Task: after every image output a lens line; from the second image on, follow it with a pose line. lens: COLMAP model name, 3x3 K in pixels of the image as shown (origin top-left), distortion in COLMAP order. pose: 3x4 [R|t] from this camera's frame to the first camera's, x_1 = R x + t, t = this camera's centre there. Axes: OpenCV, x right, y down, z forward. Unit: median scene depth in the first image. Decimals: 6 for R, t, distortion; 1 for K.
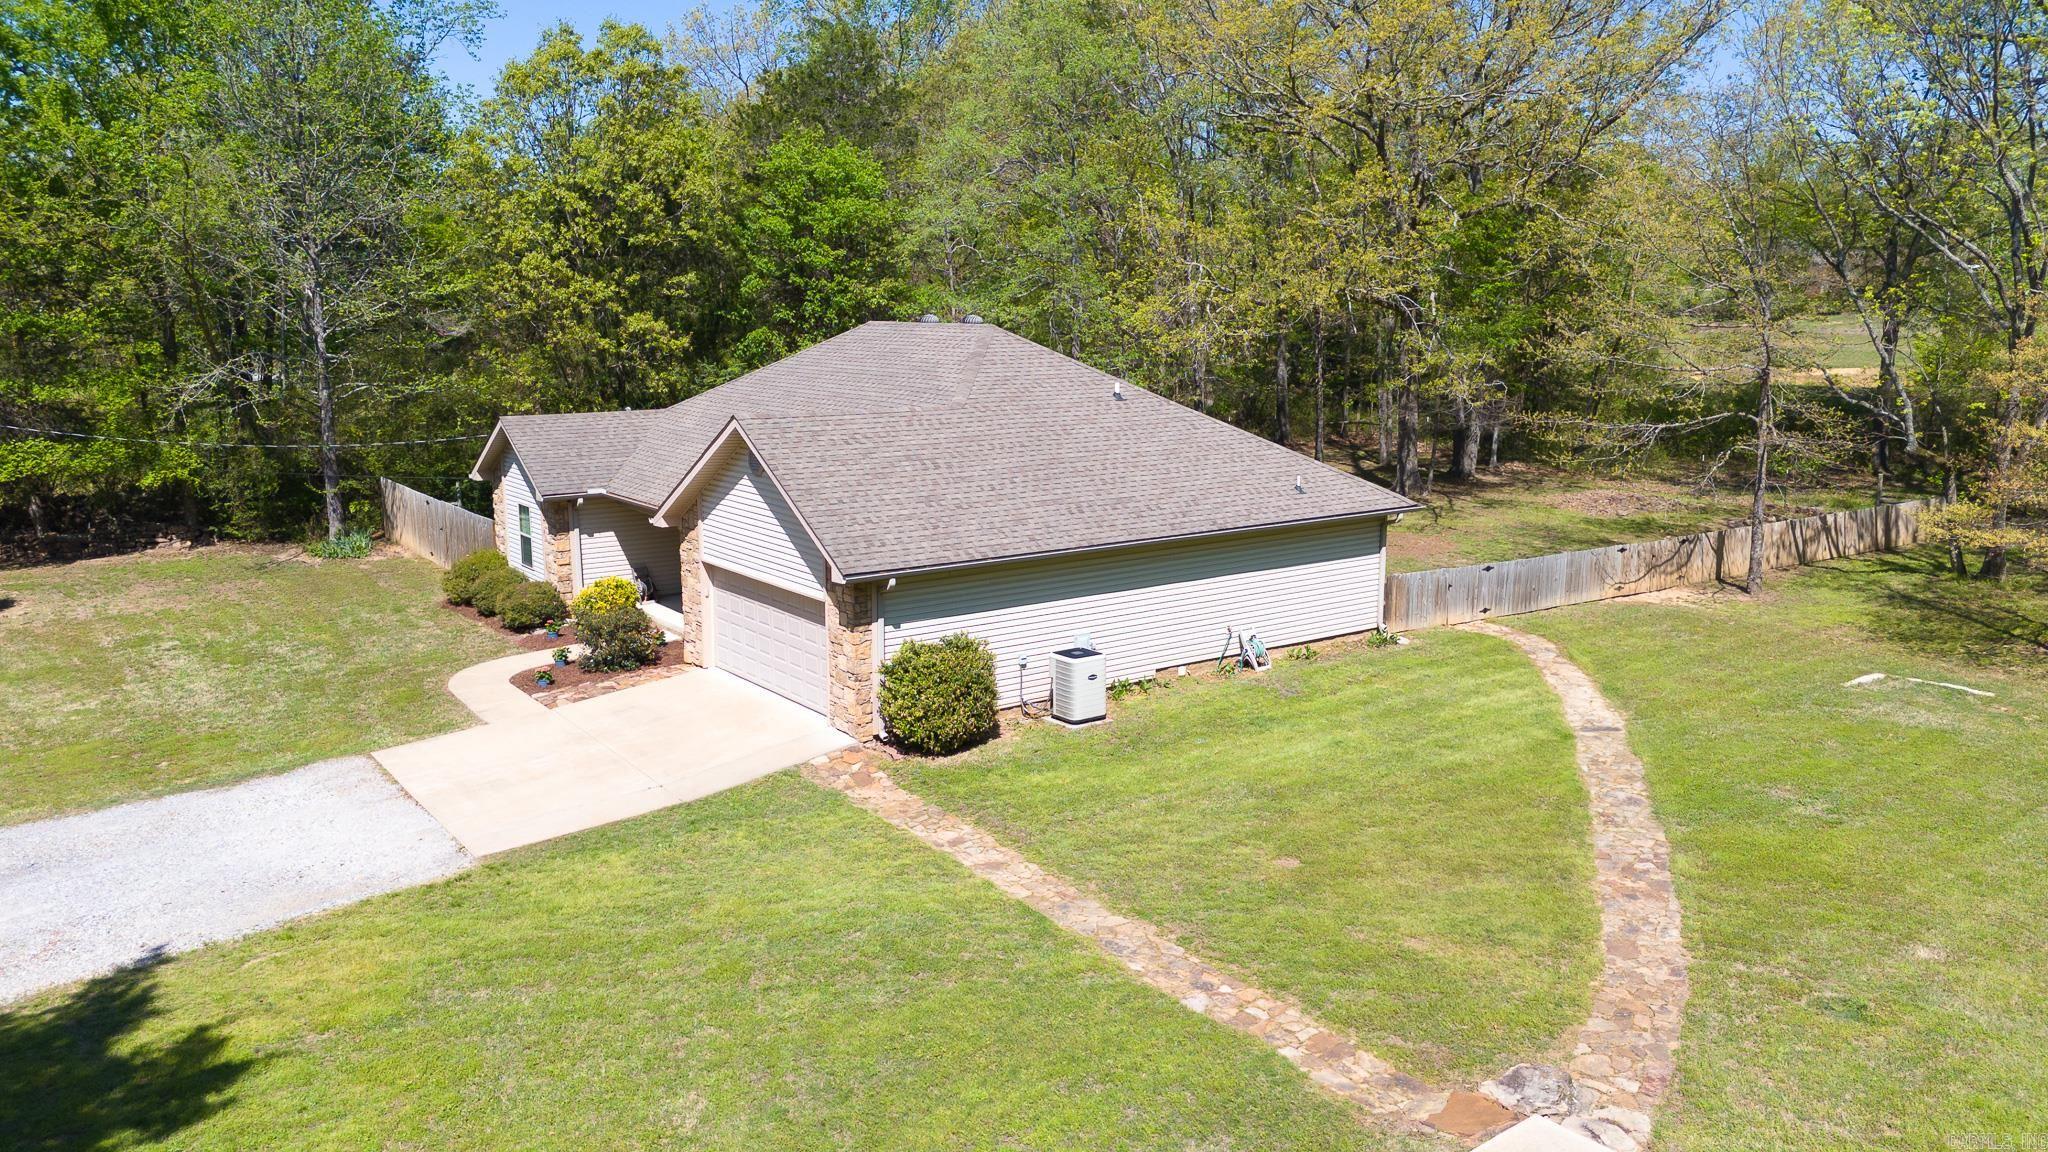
lens RADIAL K [[1594.4, 0, 985.5], [0, 1594.4, 581.1], [0, 0, 1]] dist [0.278253, -0.842877]
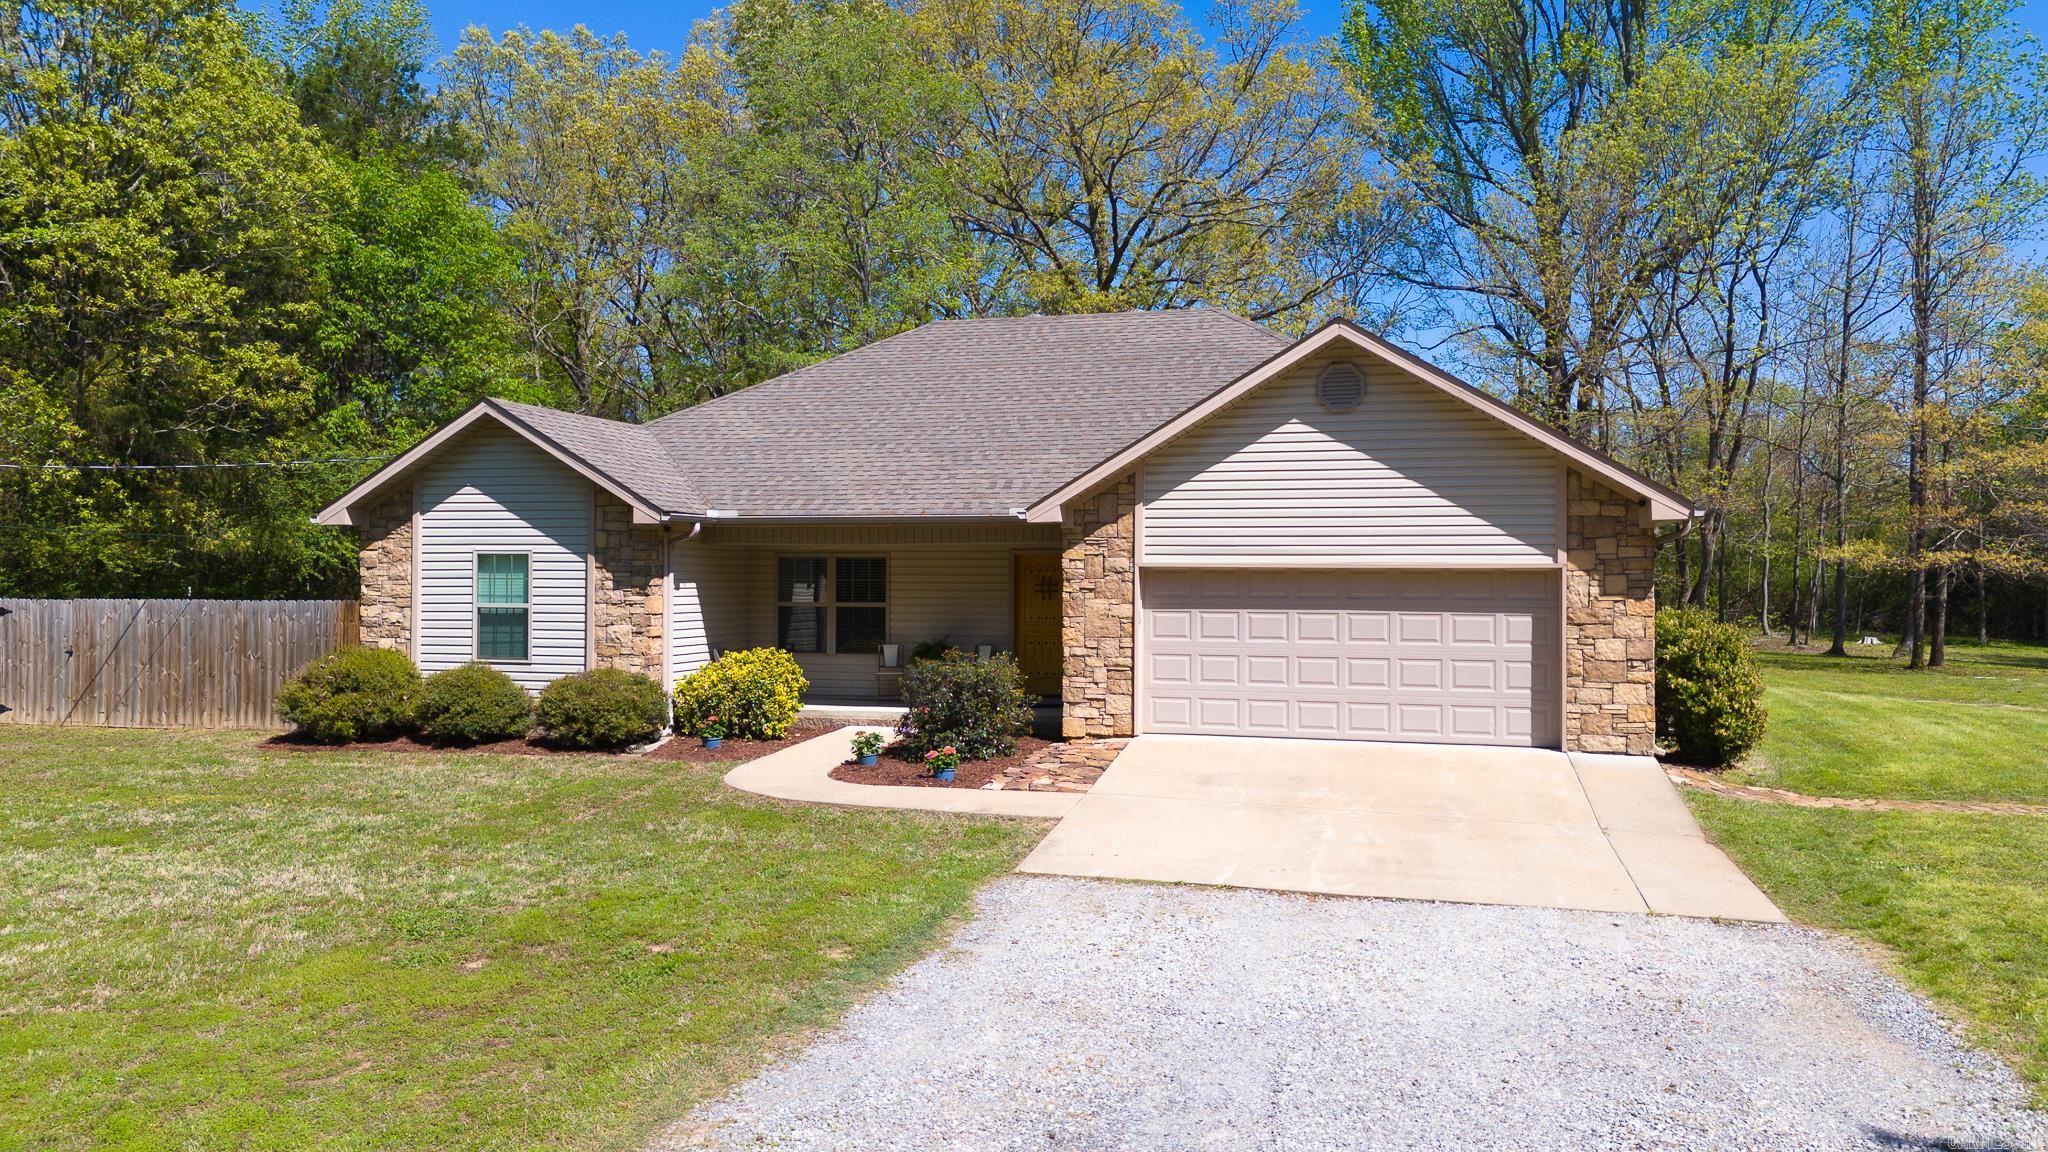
lens RADIAL K [[1625.6, 0, 1024.0], [0, 1625.6, 576.0], [0, 0, 1]] dist [0.060344, 0.000273]
pose [[0.754915, 0.014088, 0.655671, -0.625929], [0.110763, 0.982668, -0.148643, 0.081402], [-0.646401, 0.184837, 0.740271, 0.534824]]
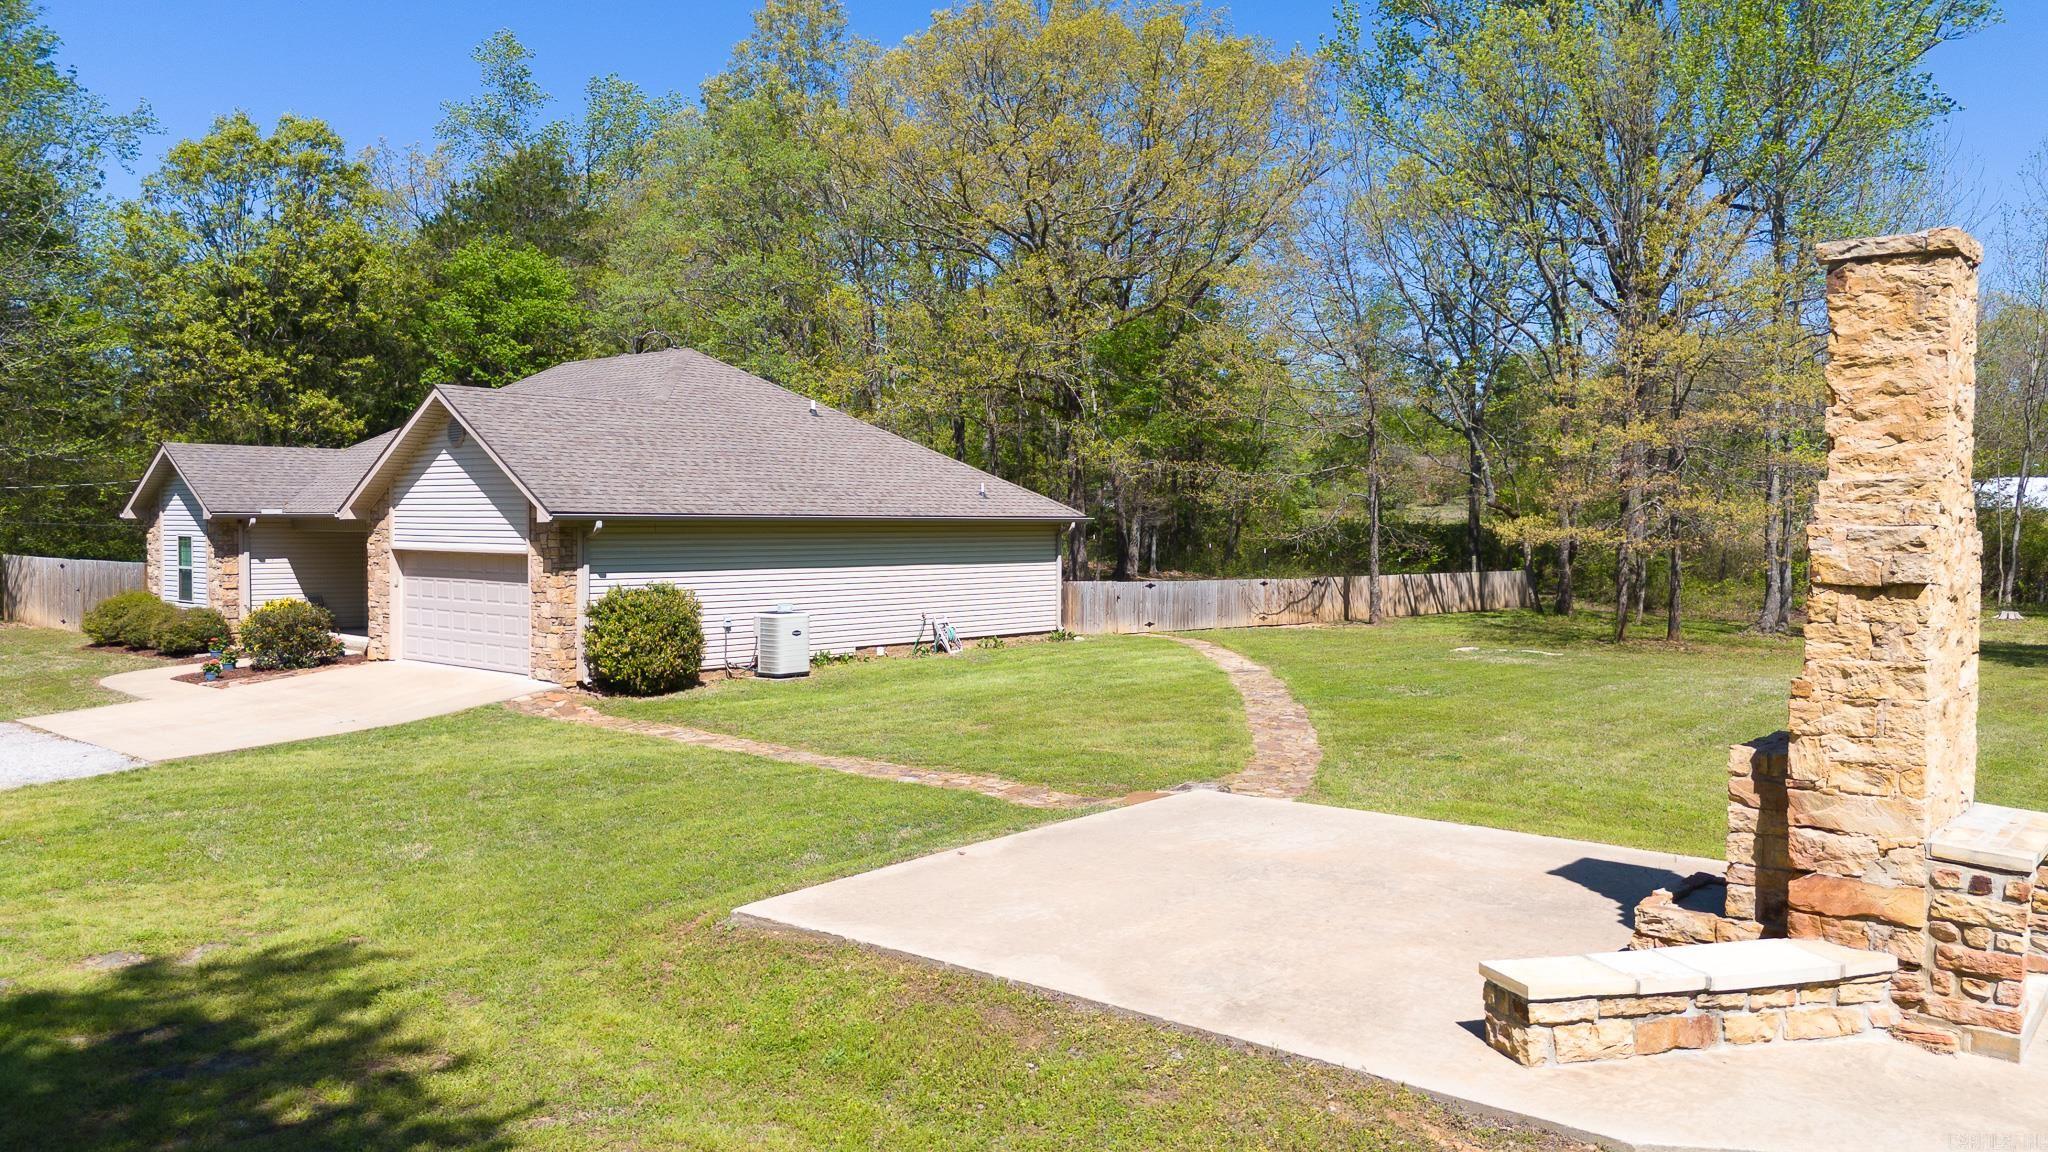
lens RADIAL K [[1625.6, 0, 1024.0], [0, 1625.6, 576.0], [0, 0, 1]] dist [0.060344, 0.000273]
pose [[0.975735, 0.002674, 0.218941, -0.017761], [0.030333, 0.988633, -0.147259, 0.160208], [-0.216846, 0.150327, 0.964562, -0.051212]]
